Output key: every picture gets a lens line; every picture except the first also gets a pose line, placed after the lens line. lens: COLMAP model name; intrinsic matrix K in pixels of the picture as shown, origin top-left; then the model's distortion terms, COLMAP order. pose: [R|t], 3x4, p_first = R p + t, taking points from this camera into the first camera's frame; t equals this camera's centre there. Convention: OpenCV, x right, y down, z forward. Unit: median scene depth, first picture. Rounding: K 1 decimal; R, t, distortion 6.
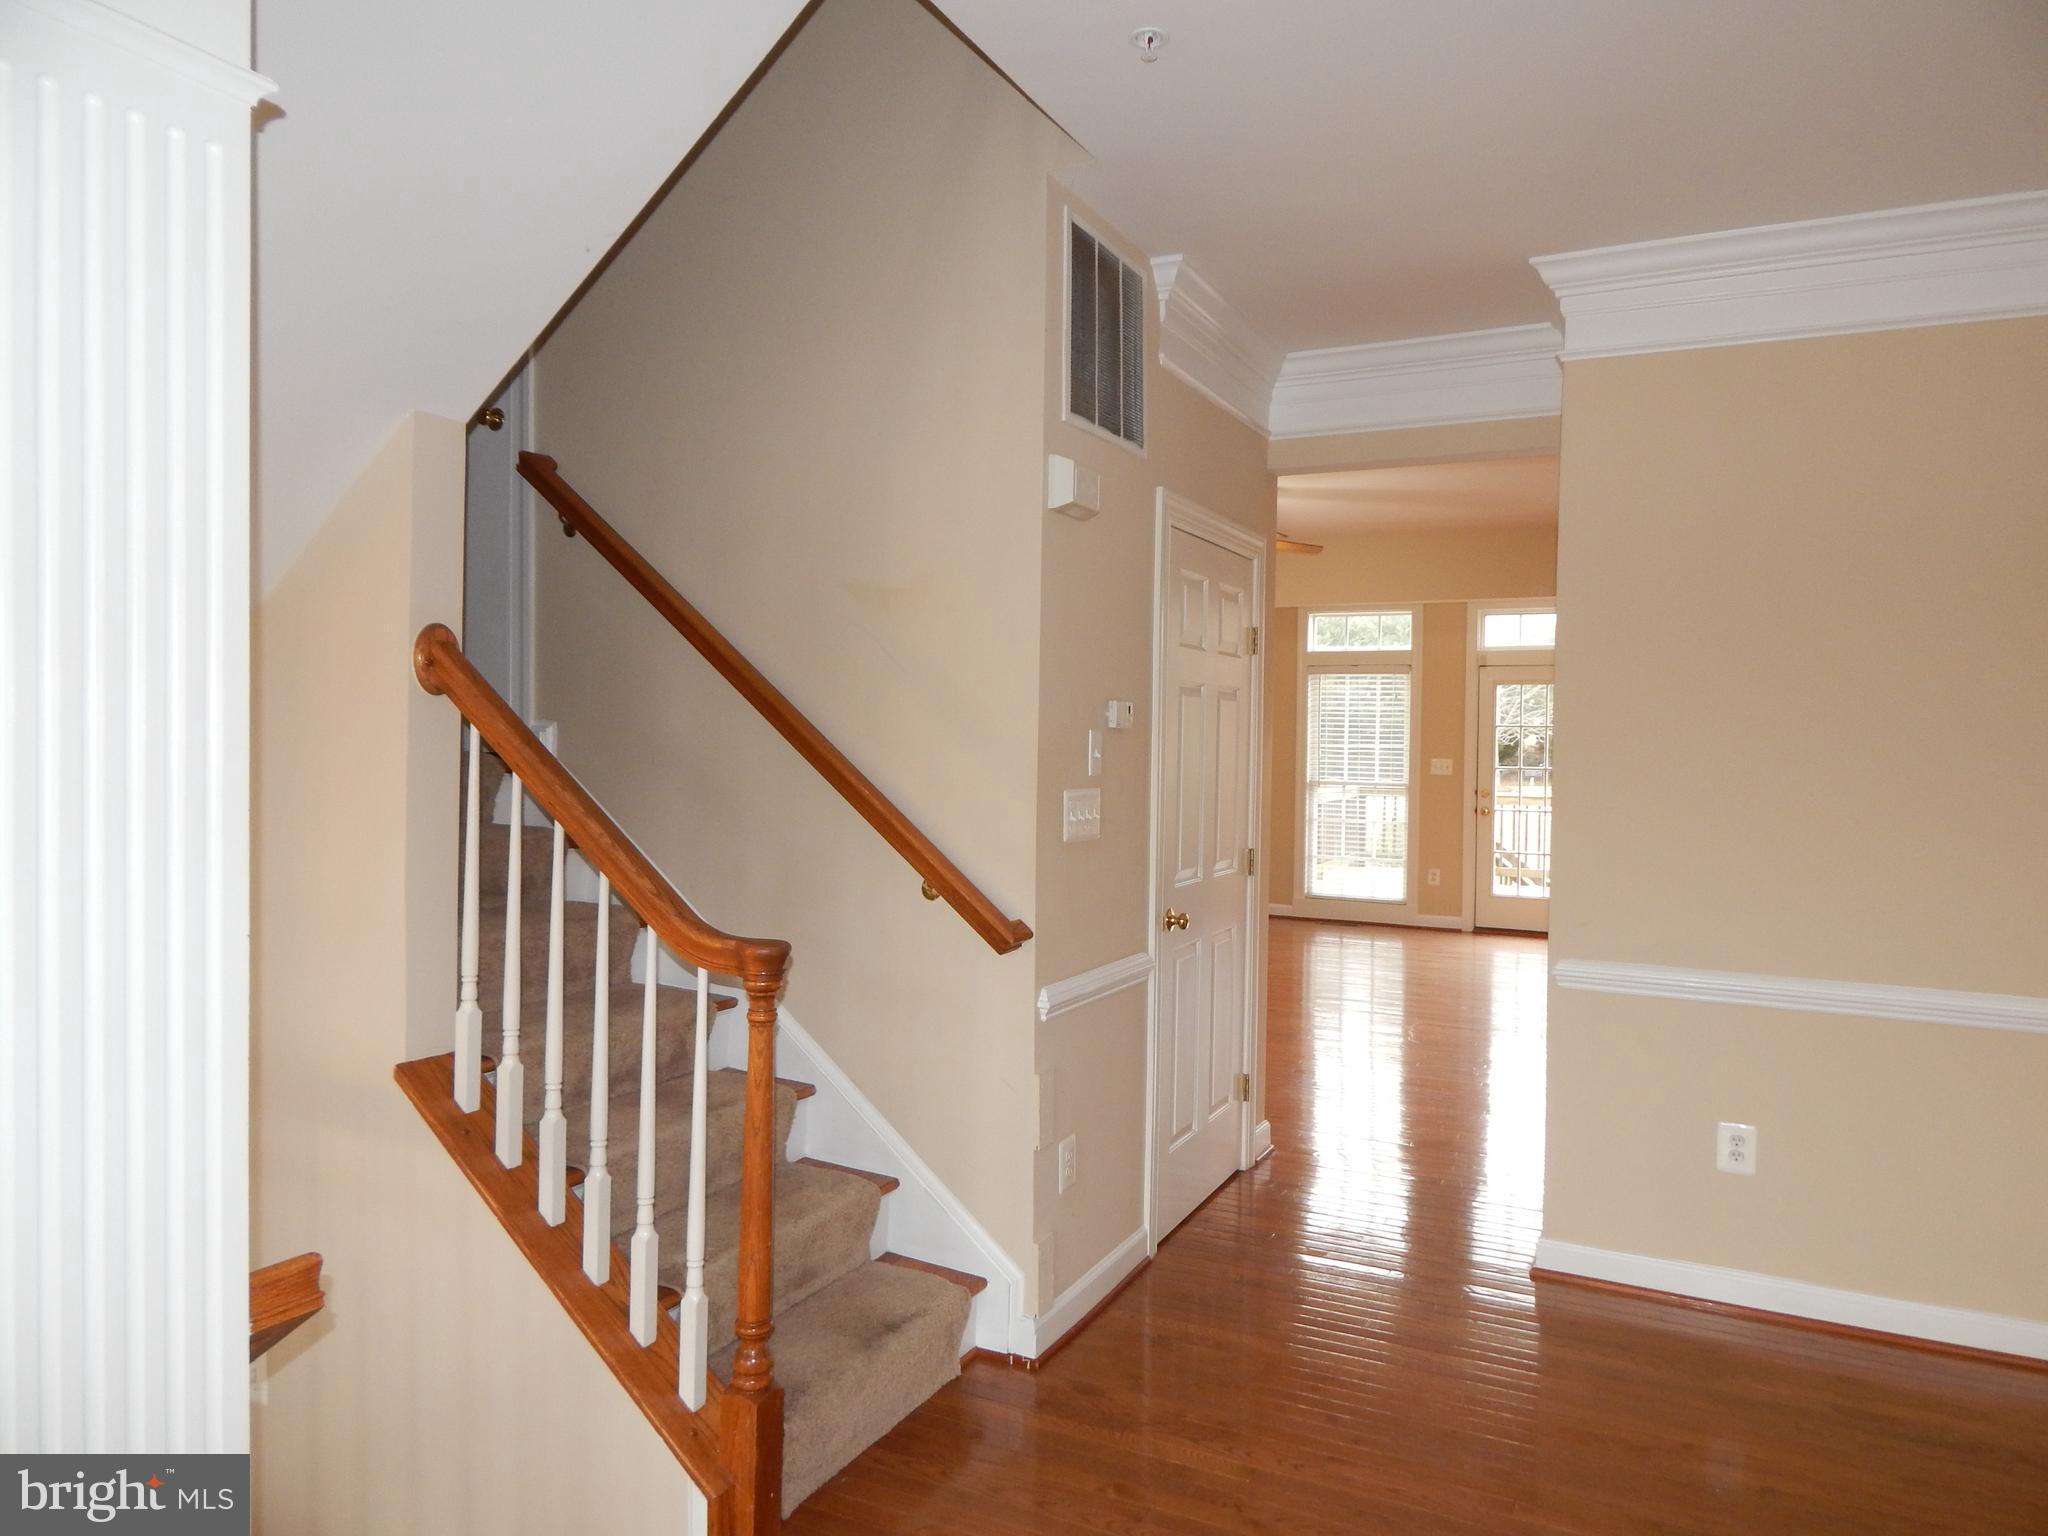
lens RADIAL K [[1345.4, 0, 1039.3], [0, 1345.4, 758.2], [0, 0, 1]] dist [0.006923, -0.010029]
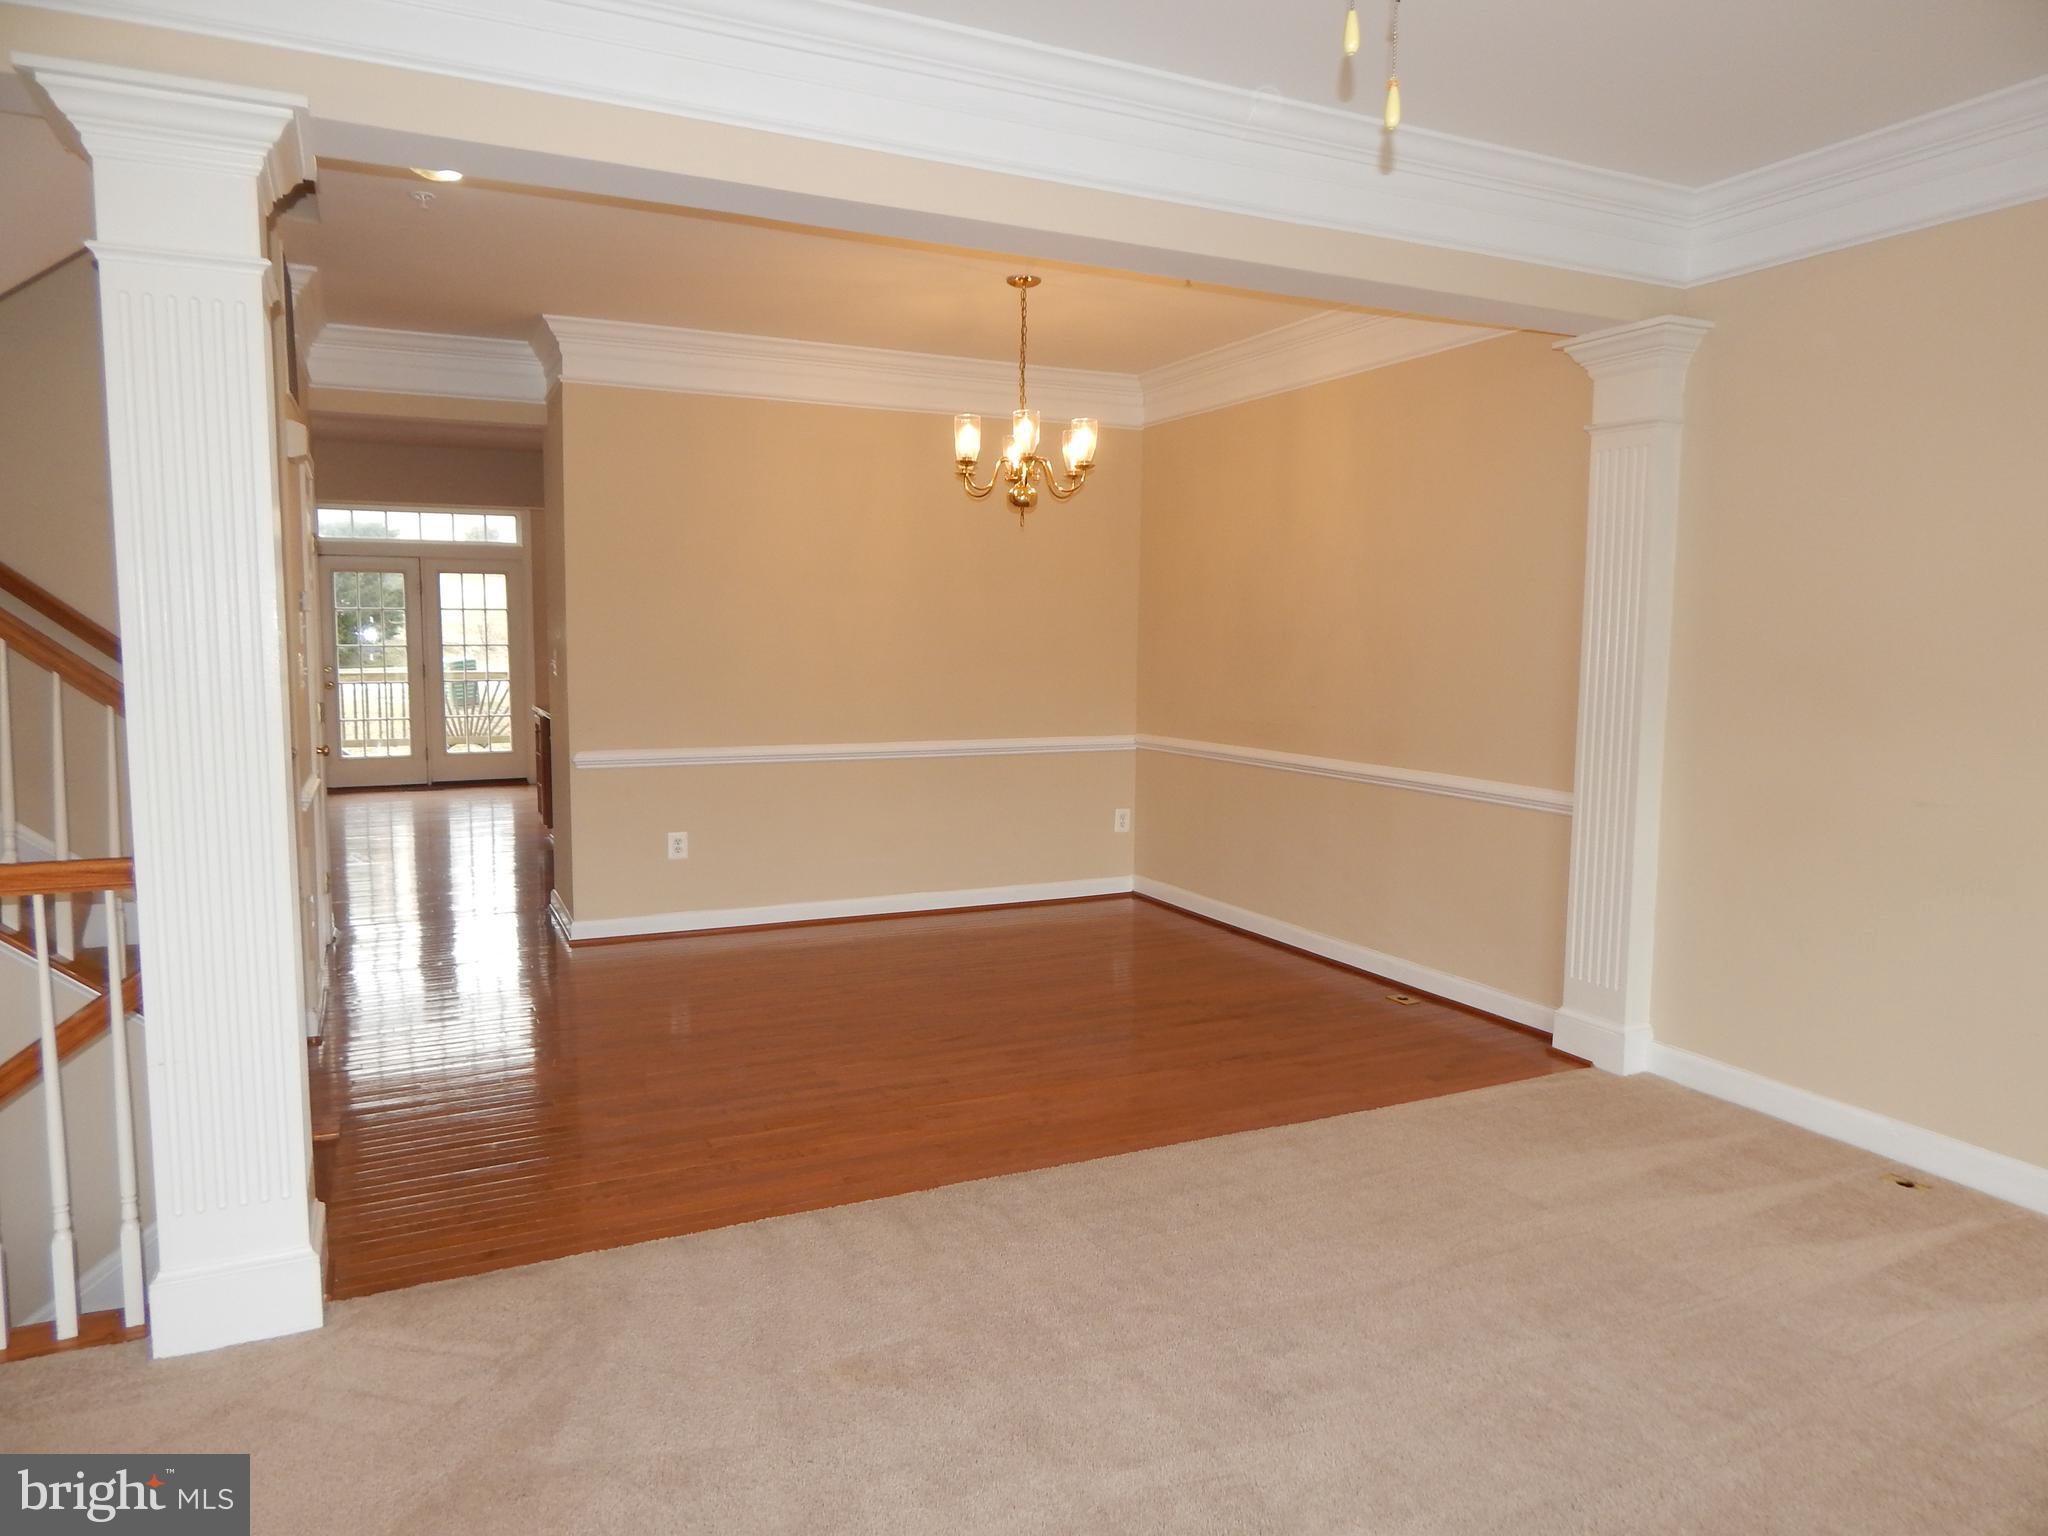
lens RADIAL K [[1345.4, 0, 1030.8], [0, 1345.4, 758.5], [0, 0, 1]] dist [0.006923, -0.010029]
pose [[0.613562, -0.082988, 0.785273, -0.652771], [0.015164, 0.995517, 0.093359, 0.013496], [-0.789501, -0.045373, 0.612070, -0.513552]]
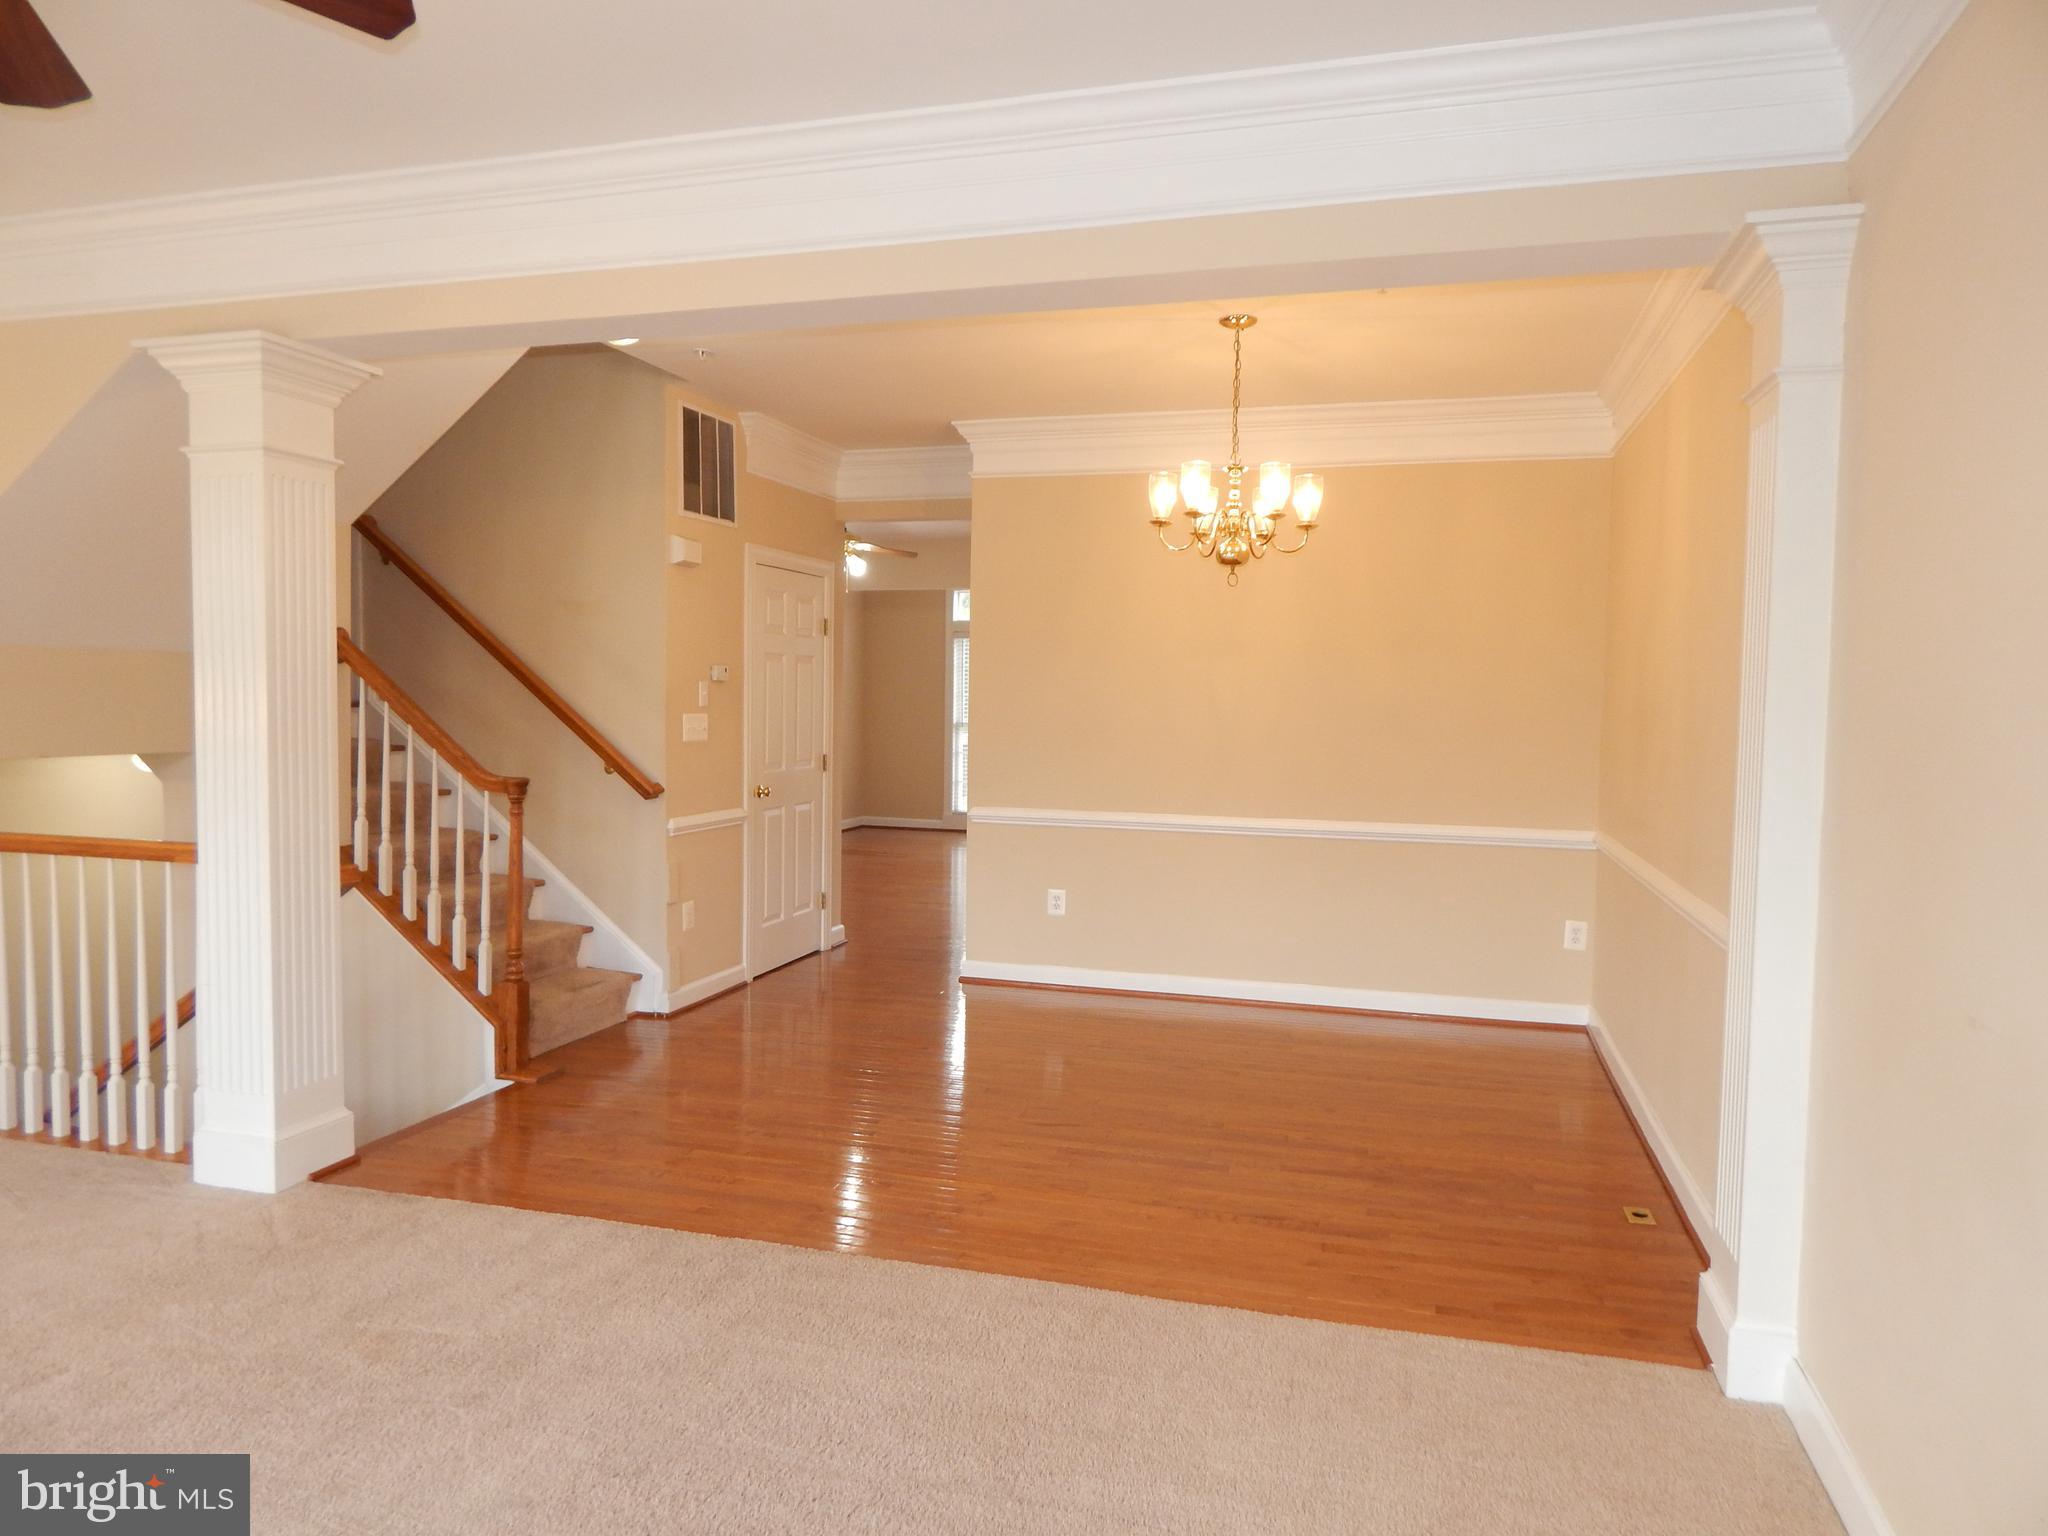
lens RADIAL K [[1345.4, 0, 1032.1], [0, 1345.4, 750.6], [0, 0, 1]] dist [0.006923, -0.010029]
pose [[0.984771, -0.010165, 0.173558, 0.172847], [0.005470, 0.999607, 0.027507, 0.026269], [-0.173770, -0.026139, 0.984439, -0.930721]]
